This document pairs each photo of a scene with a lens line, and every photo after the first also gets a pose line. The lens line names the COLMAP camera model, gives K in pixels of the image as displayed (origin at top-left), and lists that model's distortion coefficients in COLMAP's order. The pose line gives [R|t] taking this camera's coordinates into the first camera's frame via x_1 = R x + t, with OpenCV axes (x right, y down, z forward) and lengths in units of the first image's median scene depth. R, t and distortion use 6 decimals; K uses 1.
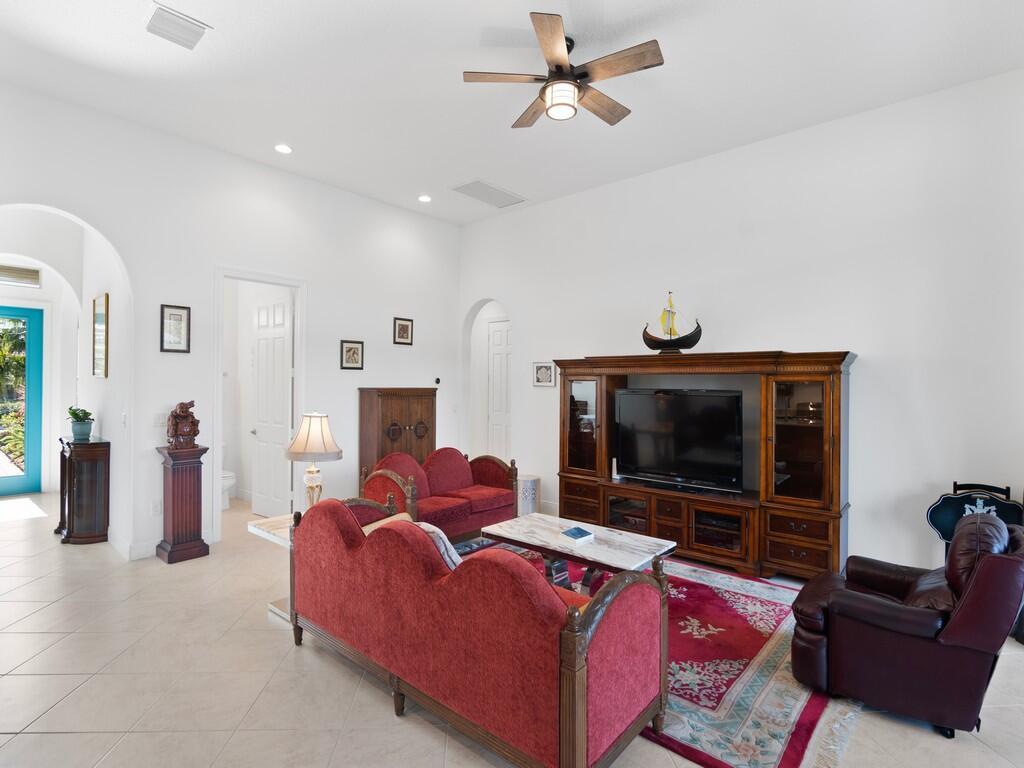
lens RADIAL K [[512.9, 0, 505.4], [0, 512.9, 380.9], [0, 0, 1]] dist [-0.014802, -0.000631]
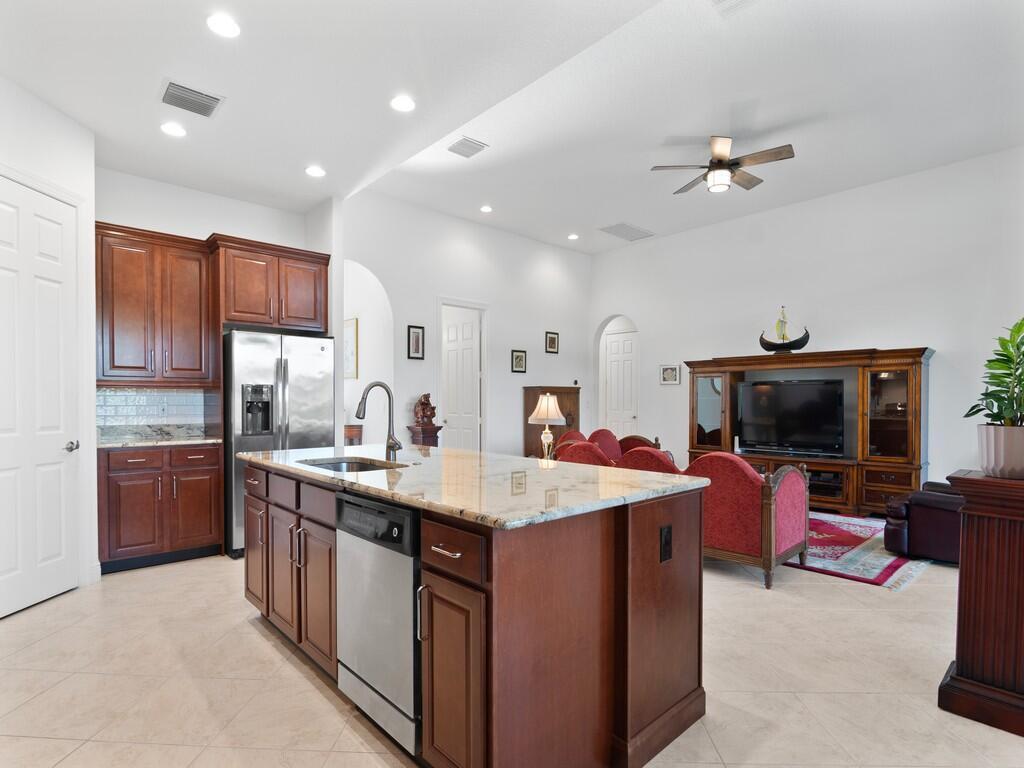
lens RADIAL K [[528.0, 0, 503.9], [0, 528.0, 408.6], [0, 0, 1]] dist [-0.014905, -0.000544]
pose [[0.994080, -0.008099, -0.108348, -0.246589], [0.010318, 0.999748, 0.019932, 0.053123], [0.108159, -0.020932, 0.993913, -0.419628]]
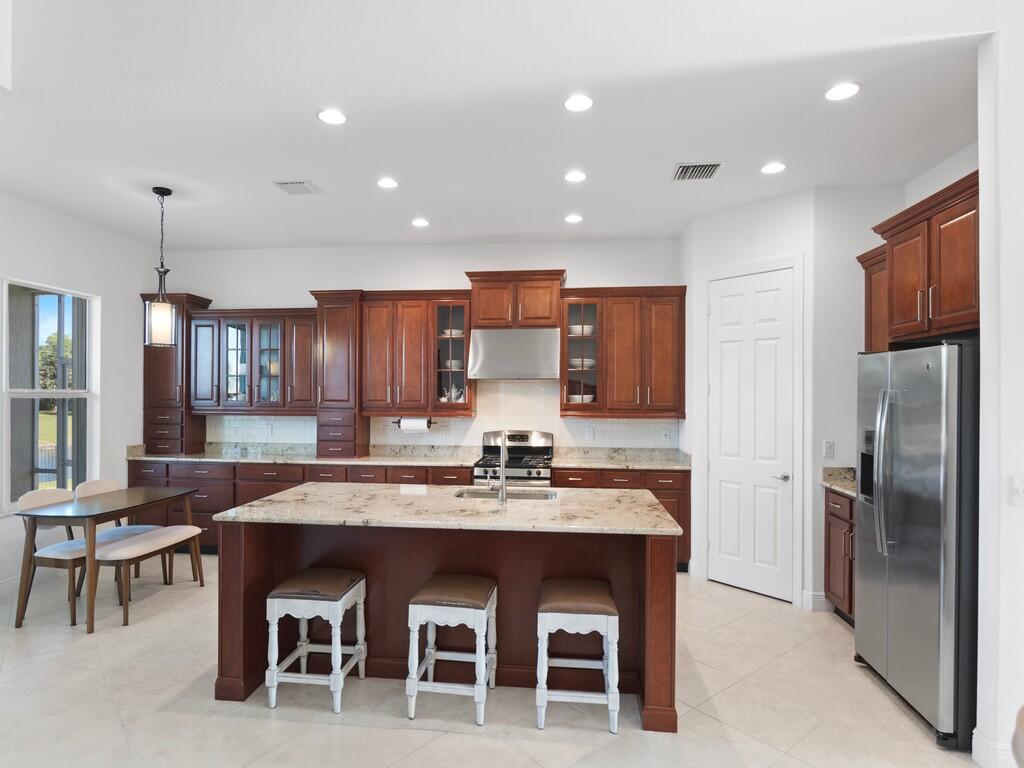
lens RADIAL K [[574.5, 0, 503.3], [0, 574.5, 392.6], [0, 0, 1]] dist [-0.005921, -0.001670]
pose [[-0.816364, -0.014925, -0.577345, -0.015598], [-0.008405, 0.999867, -0.013964, -0.005970], [0.577477, -0.006547, -0.816381, 0.748100]]
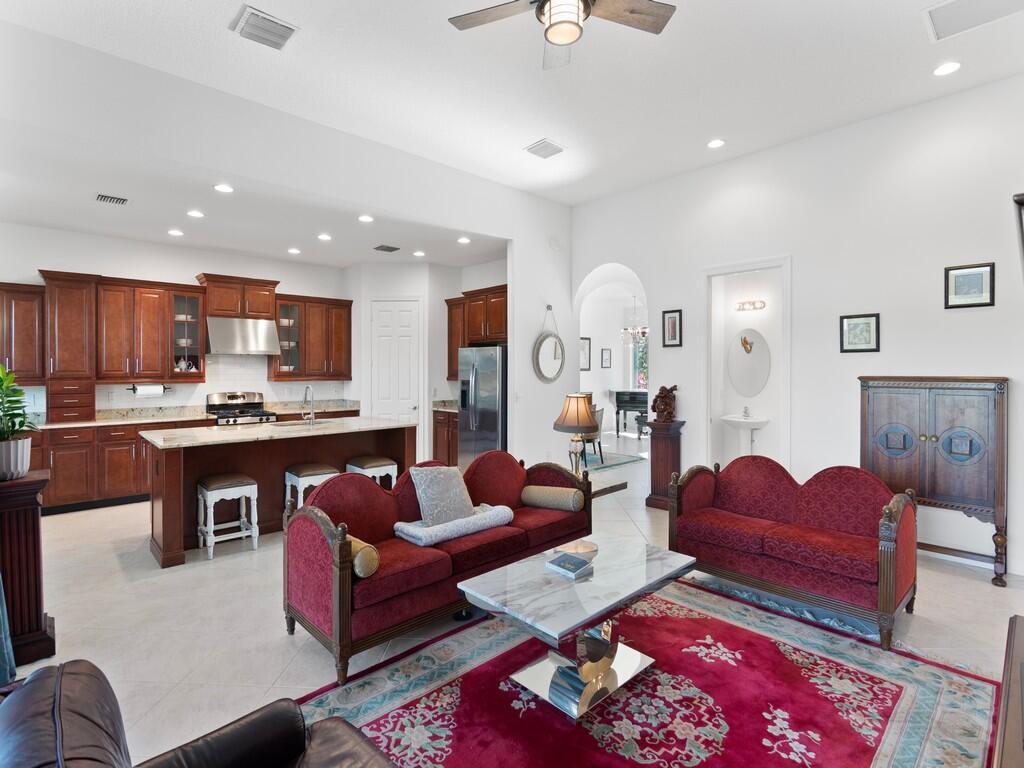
lens RADIAL K [[504.4, 0, 505.5], [0, 504.4, 368.3], [0, 0, 1]] dist [-0.014054, -0.000221]
pose [[-0.096614, -0.010790, -0.995263, 0.641997], [0.005830, 0.999918, -0.011406, 0.009689], [0.995305, -0.006904, -0.096543, 0.692217]]
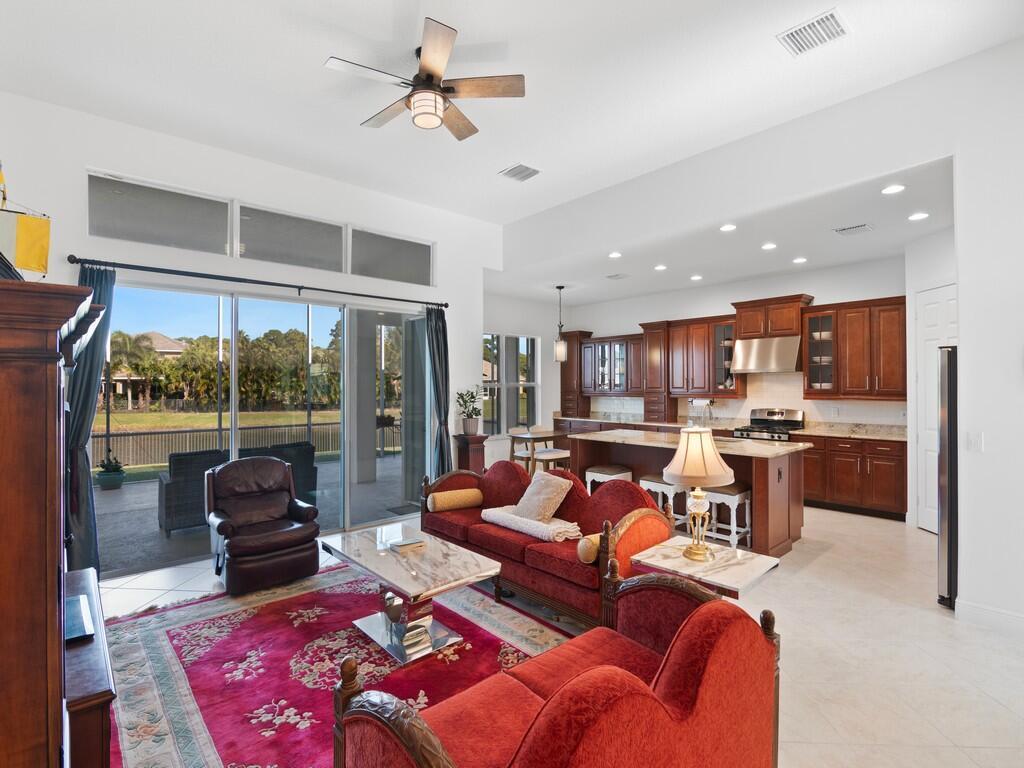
lens RADIAL K [[496.6, 0, 499.9], [0, 496.6, 382.6], [0, 0, 1]] dist [-0.003312, -0.015158]
pose [[-0.991851, -0.005364, 0.127288, -0.109682], [-0.006624, 0.999933, -0.009479, -0.001539], [-0.127228, -0.010245, -0.991821, 1.366382]]
